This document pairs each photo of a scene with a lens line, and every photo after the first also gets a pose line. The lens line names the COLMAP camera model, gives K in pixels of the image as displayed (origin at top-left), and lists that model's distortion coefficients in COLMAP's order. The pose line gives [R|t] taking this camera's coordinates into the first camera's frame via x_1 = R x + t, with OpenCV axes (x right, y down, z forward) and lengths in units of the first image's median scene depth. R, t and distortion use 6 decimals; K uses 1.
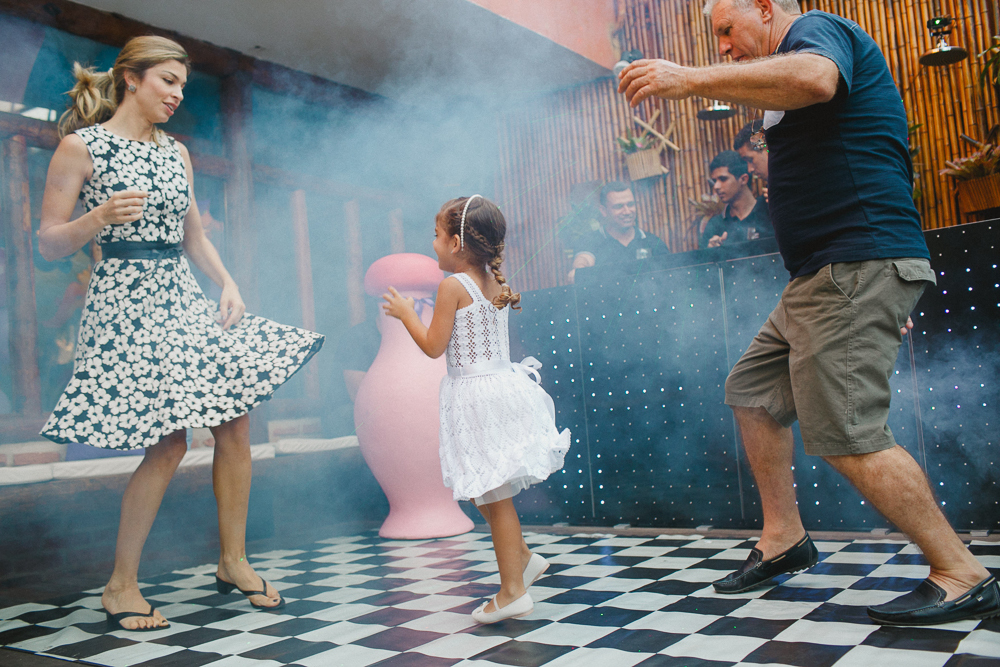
lens RADIAL K [[963.4, 0, 500.0], [0, 963.4, 333.5], [0, 0, 1]] dist [-0.096258, 0.130185]
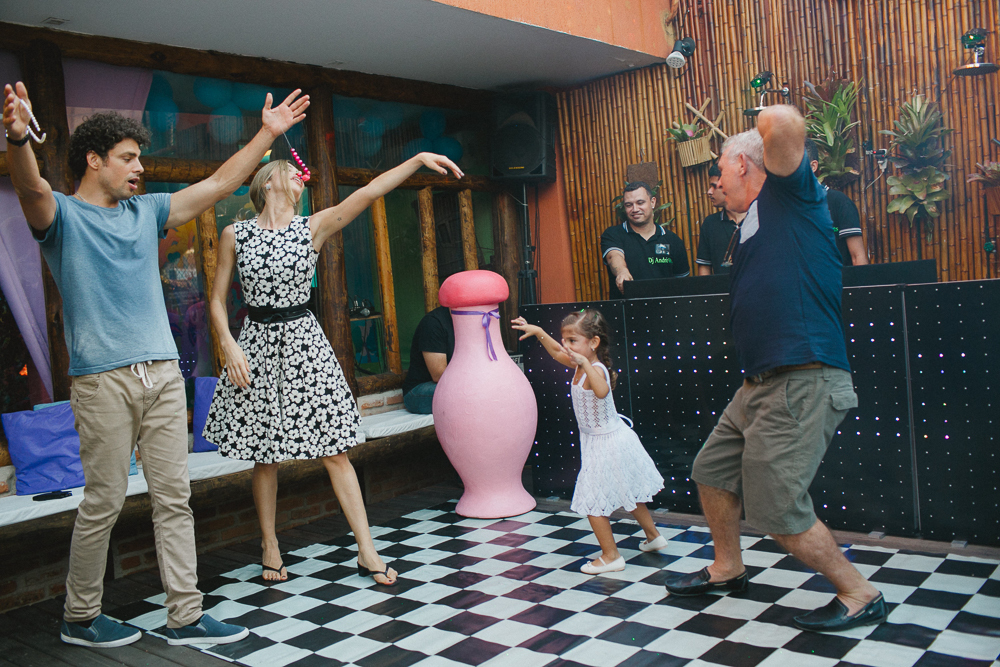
lens RADIAL K [[963.4, 0, 500.0], [0, 963.4, 333.5], [0, 0, 1]] dist [-0.096258, 0.130185]
pose [[0.997228, -0.003205, -0.074337, 0.013941], [0.012799, 0.991569, 0.128945, -0.130514], [0.073297, -0.129539, 0.988862, -0.112521]]
